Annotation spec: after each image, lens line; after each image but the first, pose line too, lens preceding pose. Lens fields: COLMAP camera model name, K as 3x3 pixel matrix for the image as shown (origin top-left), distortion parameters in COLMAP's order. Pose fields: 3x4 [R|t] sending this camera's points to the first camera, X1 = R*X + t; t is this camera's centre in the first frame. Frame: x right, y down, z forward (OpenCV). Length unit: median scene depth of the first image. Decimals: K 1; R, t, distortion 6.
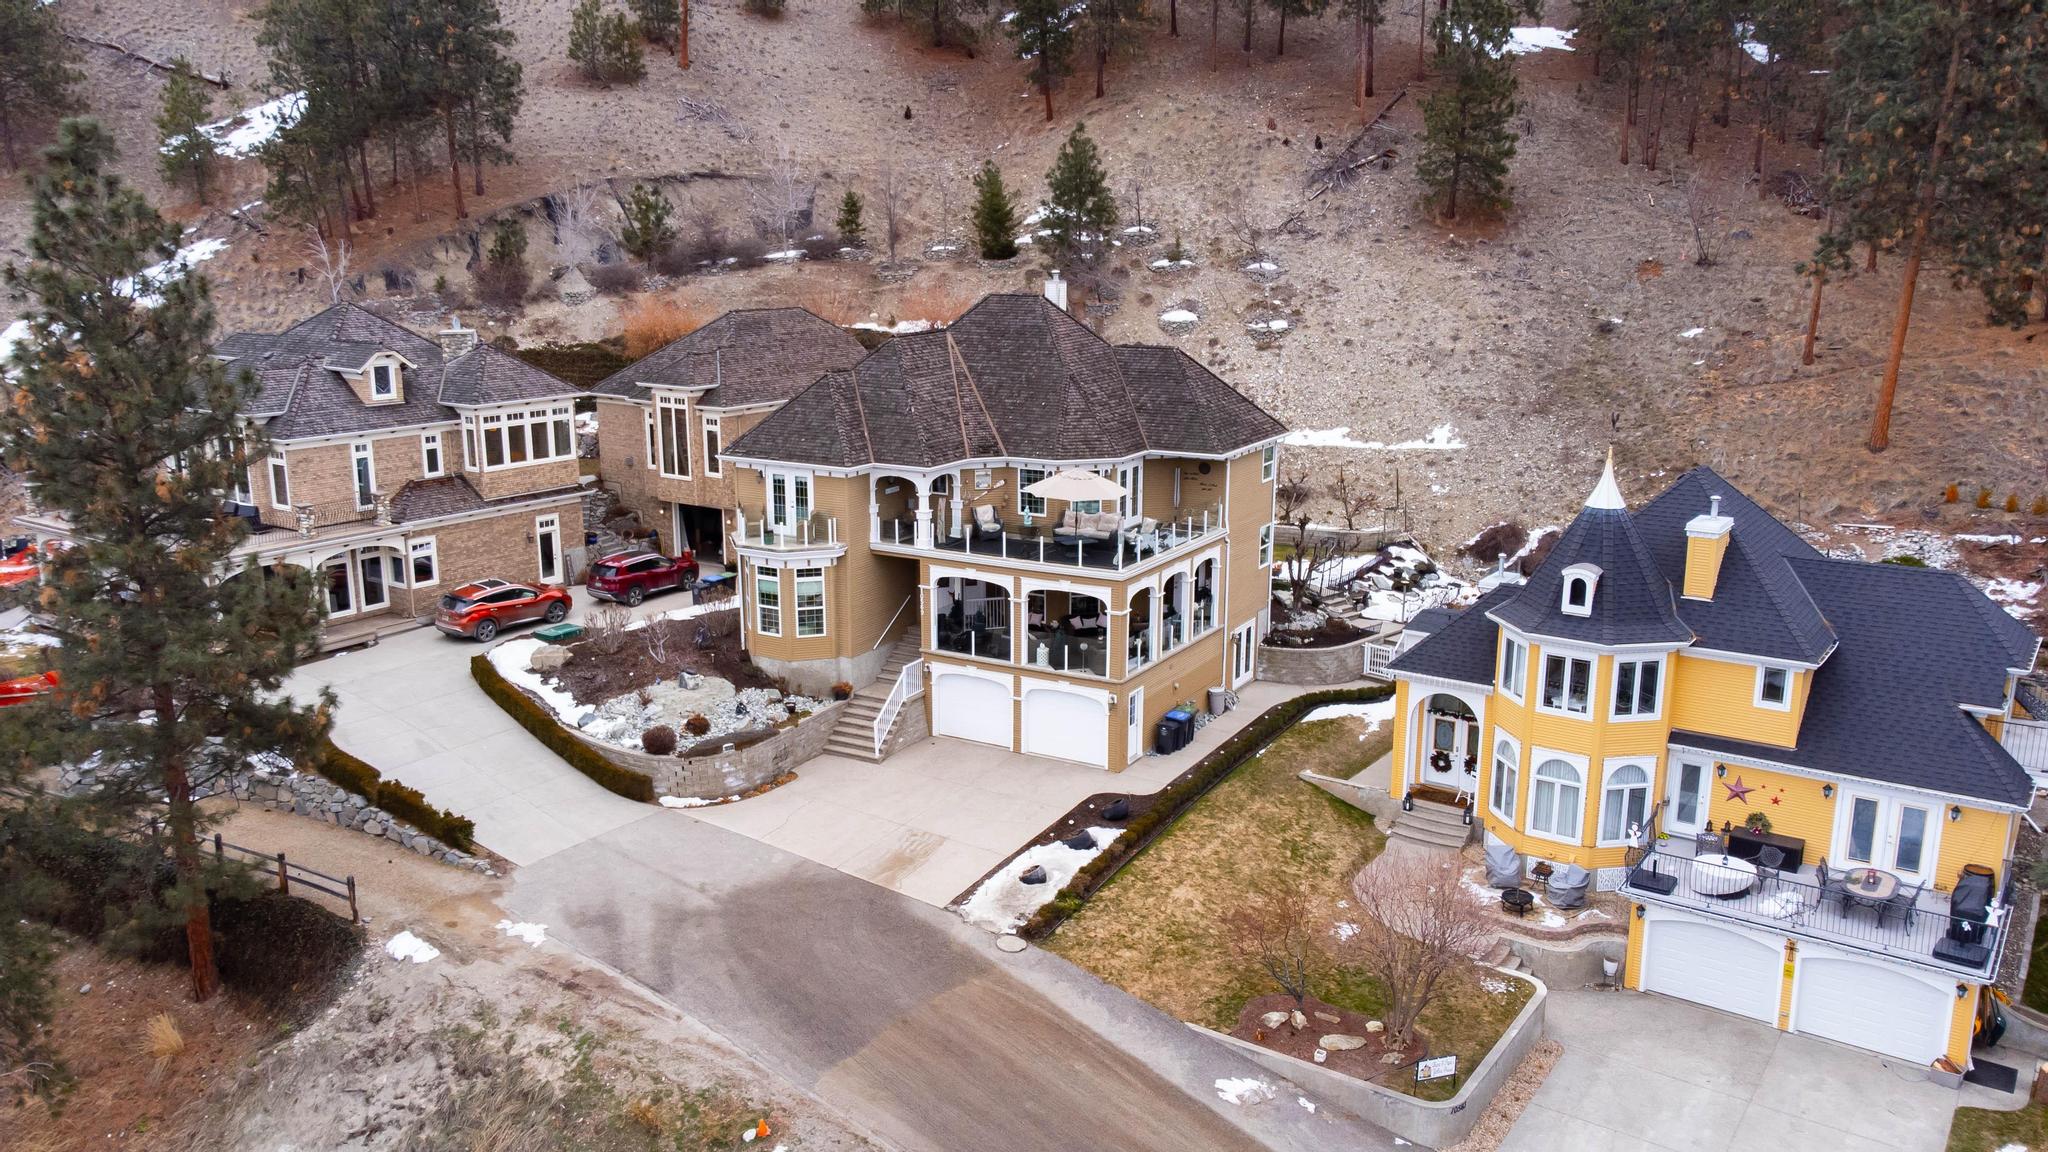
lens RADIAL K [[1572.5, 0, 976.4], [0, 1572.5, 587.2], [0, 0, 1]] dist [0.047096, 0.008266]
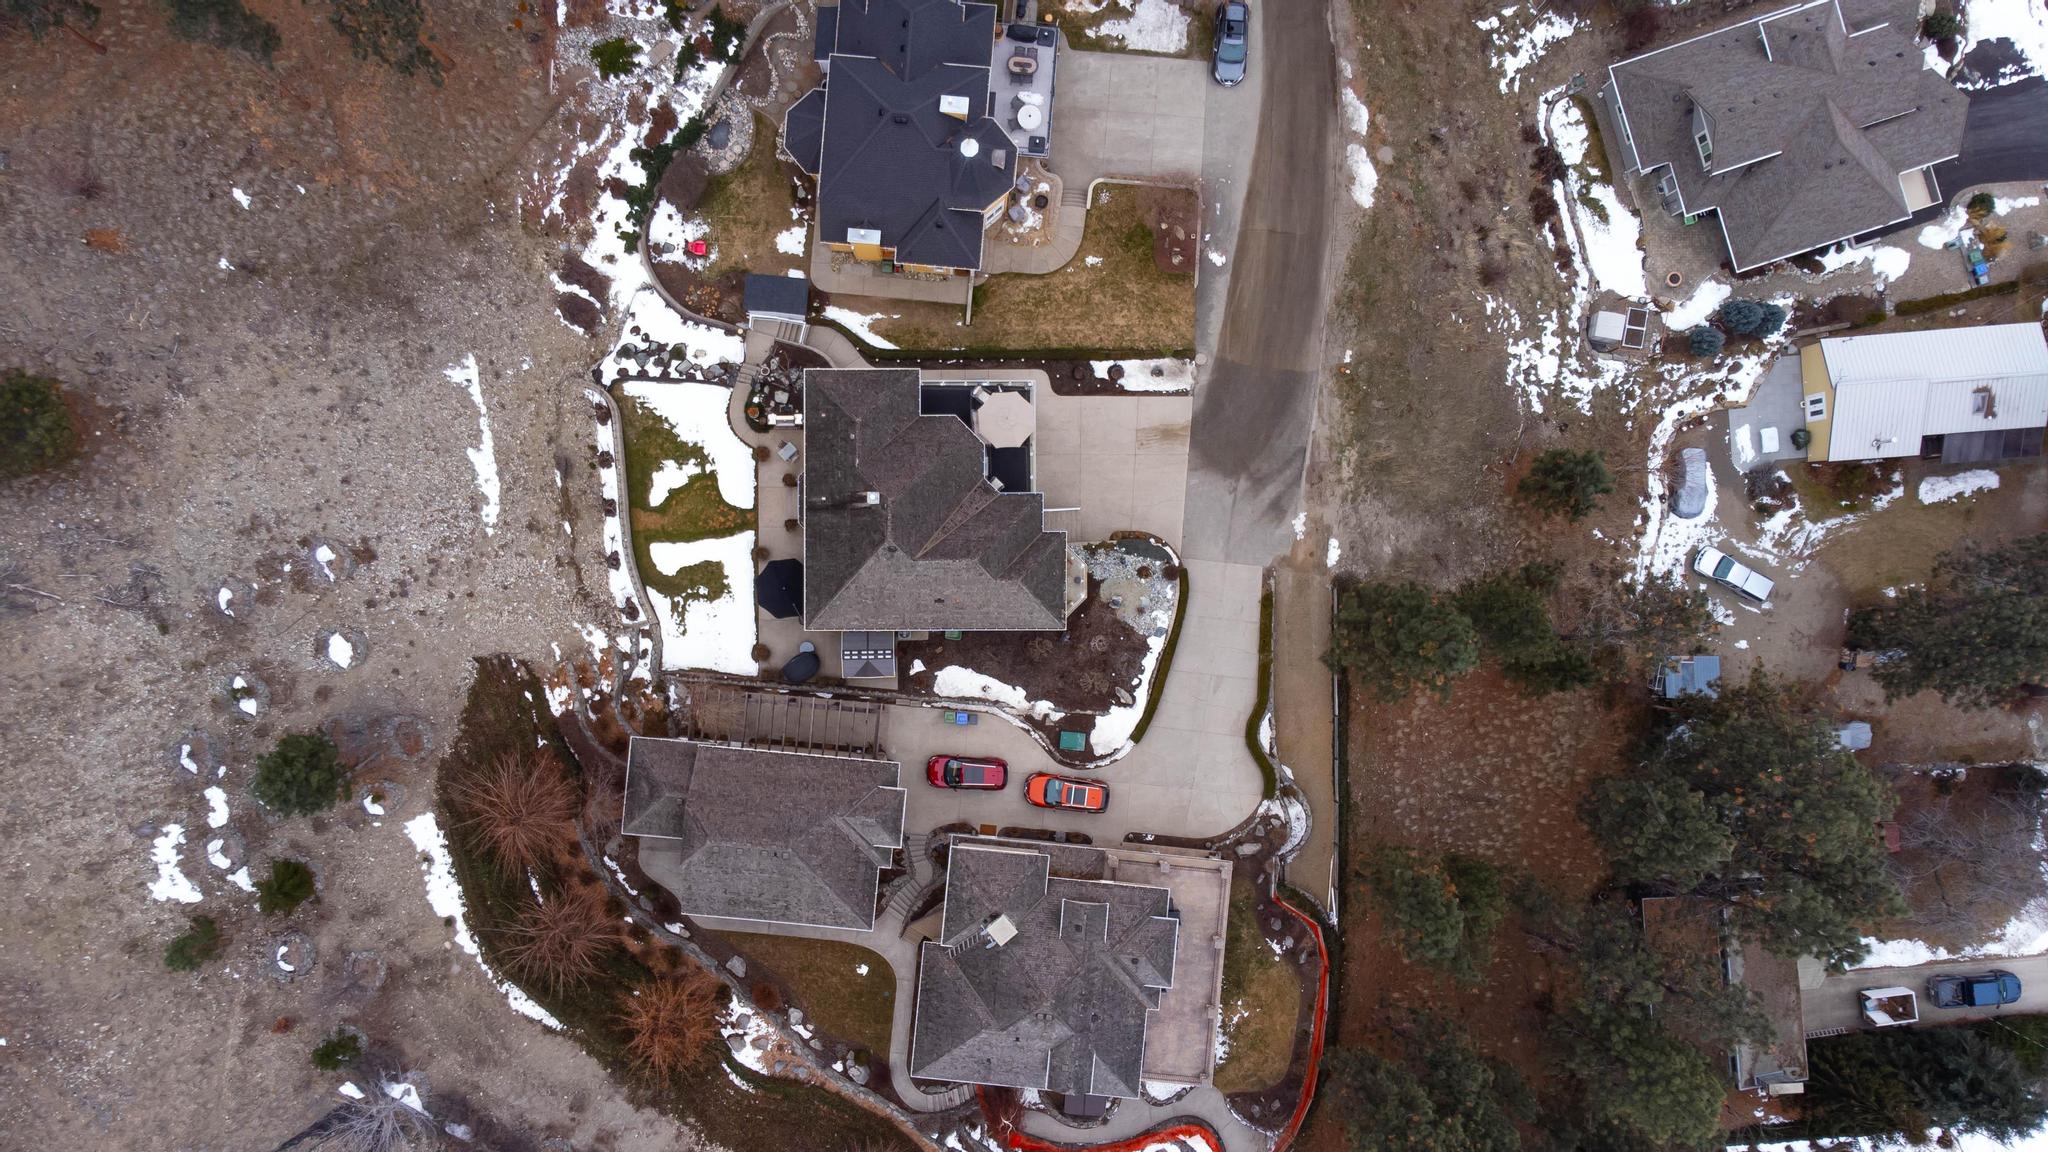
lens RADIAL K [[1572.5, 0, 1021.5], [0, 1572.5, 594.0], [0, 0, 1]] dist [0.047096, 0.008266]
pose [[-0.522037, -0.852921, -0.001995, -0.096043], [0.206741, -0.128806, 0.969880, -1.554679], [-0.827488, 0.505900, 0.243575, 0.545712]]
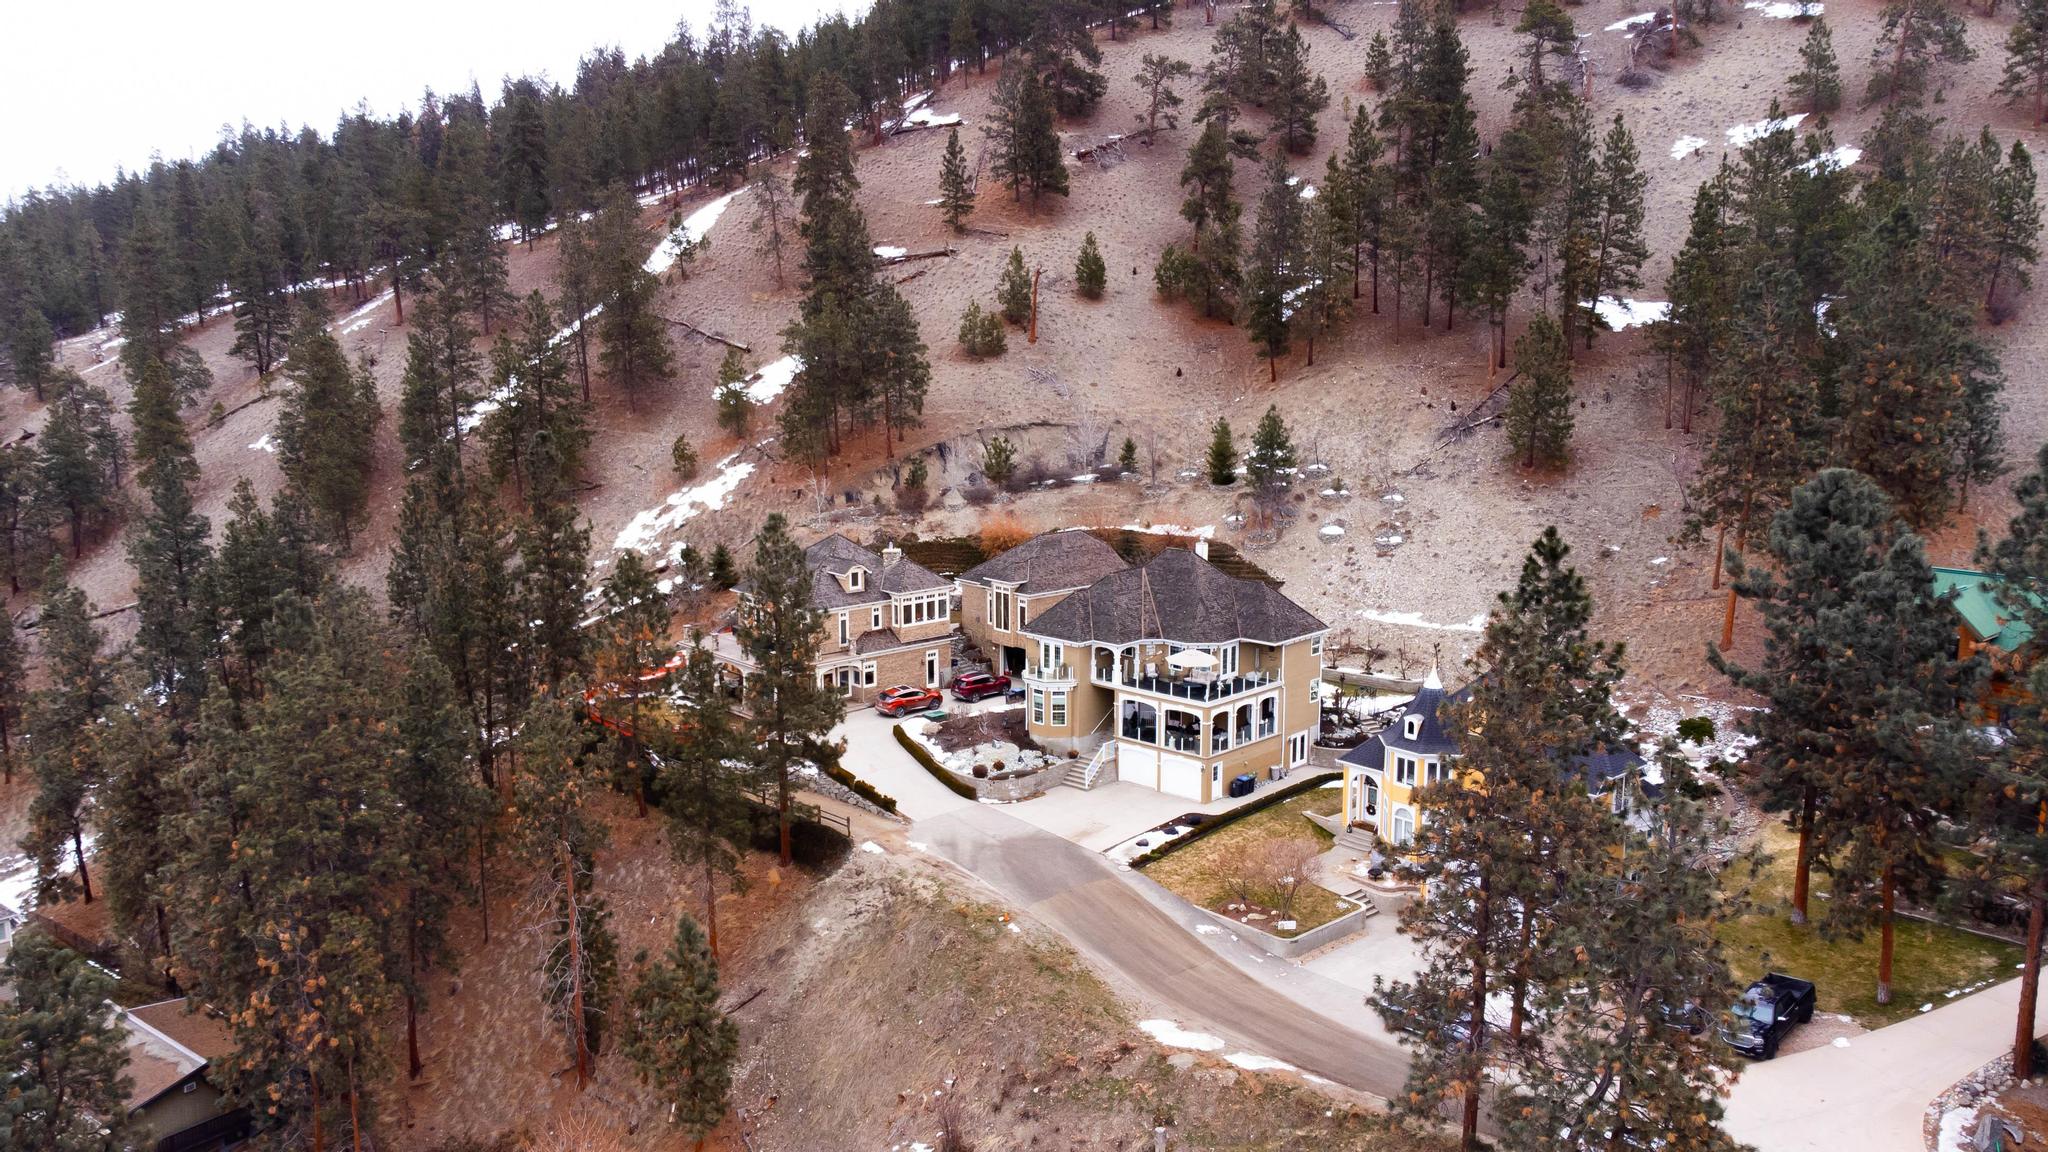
lens RADIAL K [[1572.5, 0, 969.7], [0, 1572.5, 604.0], [0, 0, 1]] dist [0.047096, 0.008266]
pose [[0.972136, 0.041723, -0.230675, 0.208878], [-0.050950, 0.998116, -0.034187, -0.042628], [0.228814, 0.044987, 0.972430, -0.847166]]
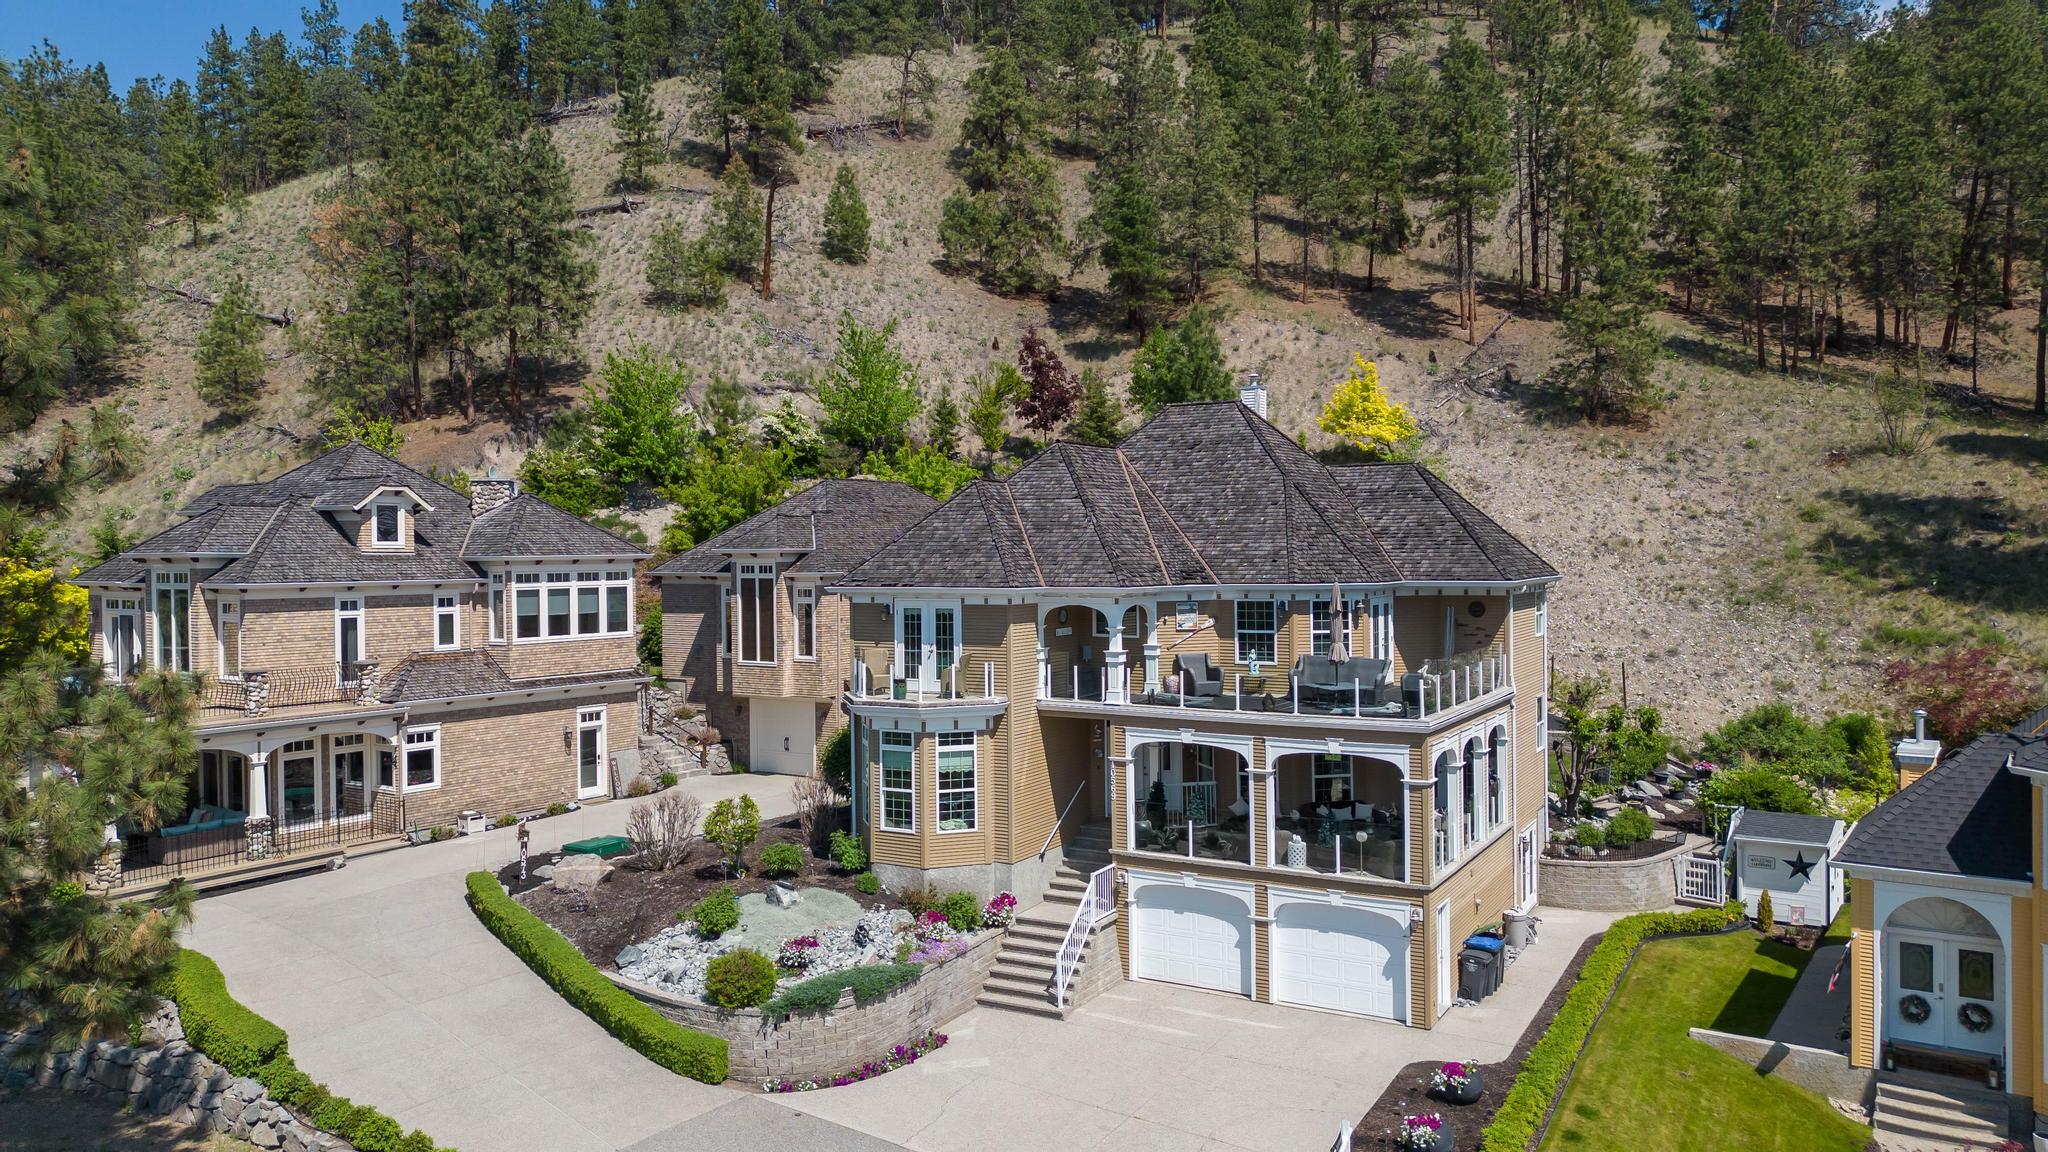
lens RADIAL K [[1432.1, 0, 1035.6], [0, 1432.1, 566.7], [0, 0, 1]] dist [0.063482, -0.050833]
pose [[0.999675, -0.005045, 0.024978, -0.075355], [0.010354, 0.976060, -0.217257, 0.048393], [-0.023284, 0.217445, 0.975795, 0.306375]]
